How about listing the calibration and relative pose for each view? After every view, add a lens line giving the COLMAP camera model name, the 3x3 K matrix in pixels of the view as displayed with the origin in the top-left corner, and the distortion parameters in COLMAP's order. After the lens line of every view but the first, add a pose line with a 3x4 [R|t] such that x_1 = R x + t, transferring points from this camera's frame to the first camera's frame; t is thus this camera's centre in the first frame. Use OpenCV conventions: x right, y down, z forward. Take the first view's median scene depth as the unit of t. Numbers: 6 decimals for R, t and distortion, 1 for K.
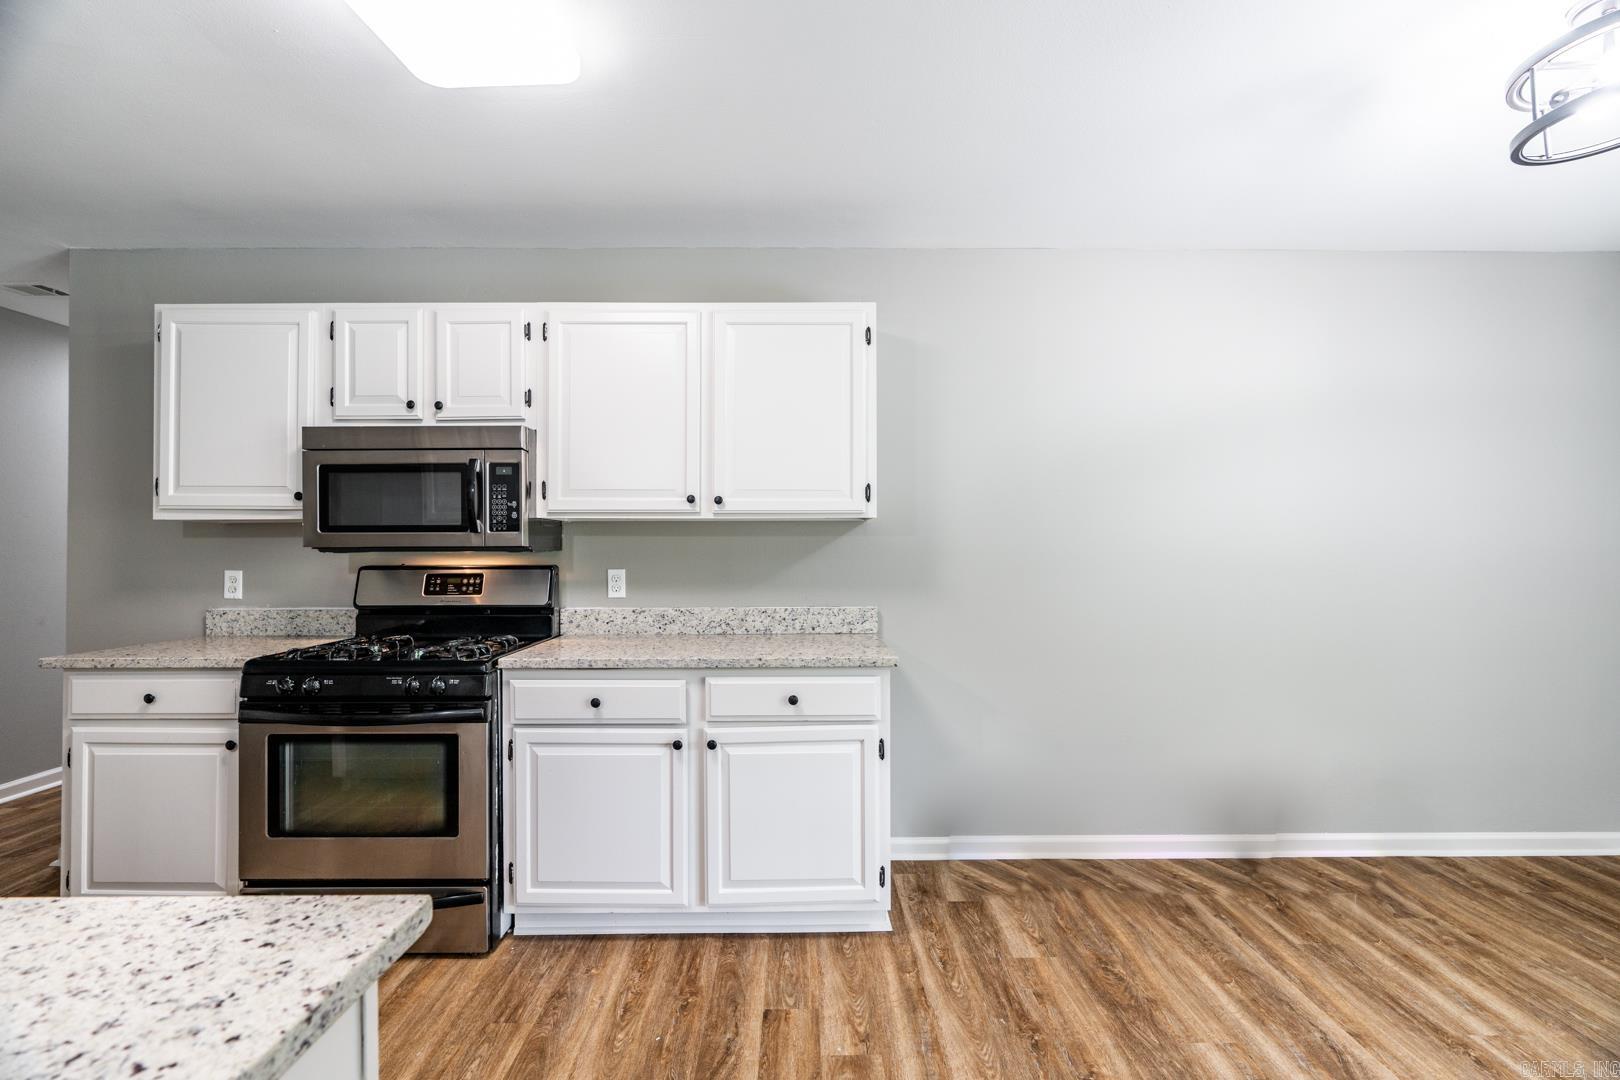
lens RADIAL K [[724.2, 0, 810.0], [0, 724.2, 540.0], [0, 0, 1]] dist [-0.001733, -0.000077]
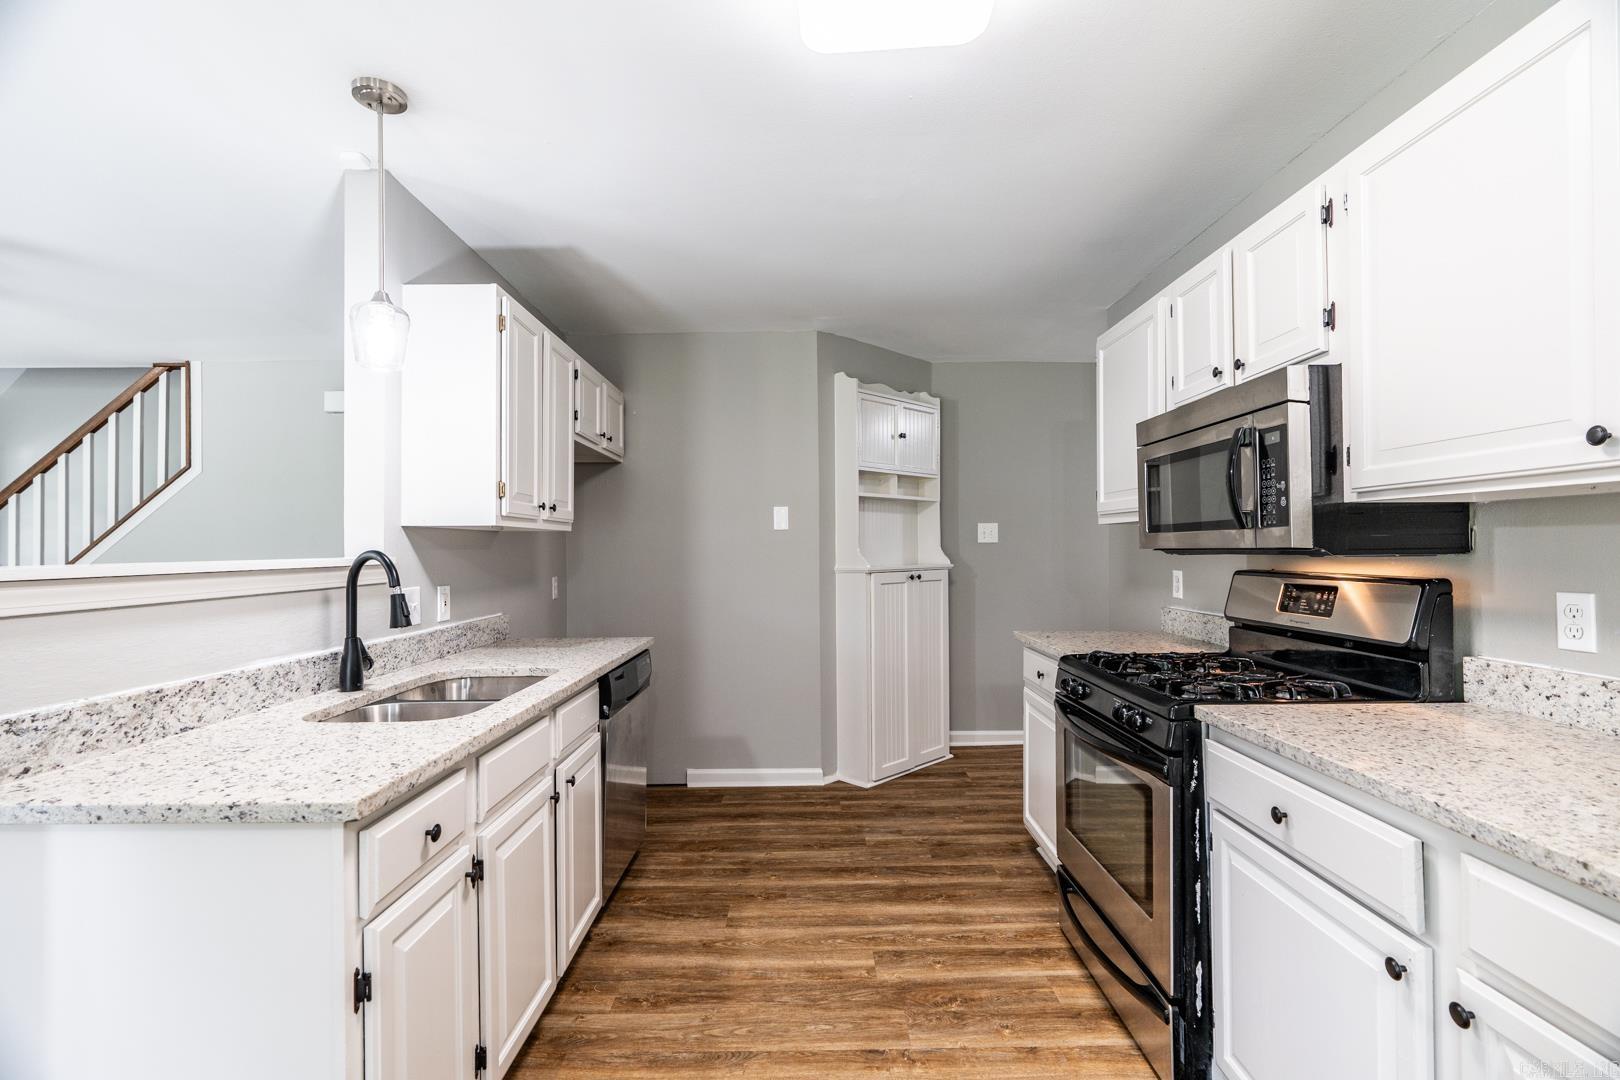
lens RADIAL K [[724.2, 0, 810.0], [0, 724.2, 540.0], [0, 0, 1]] dist [-0.001733, -0.000077]
pose [[-0.005411, -0.010123, -0.999934, 0.239346], [0.015629, 0.999826, -0.010207, 0.001155], [0.999863, -0.015683, -0.005252, 0.505861]]
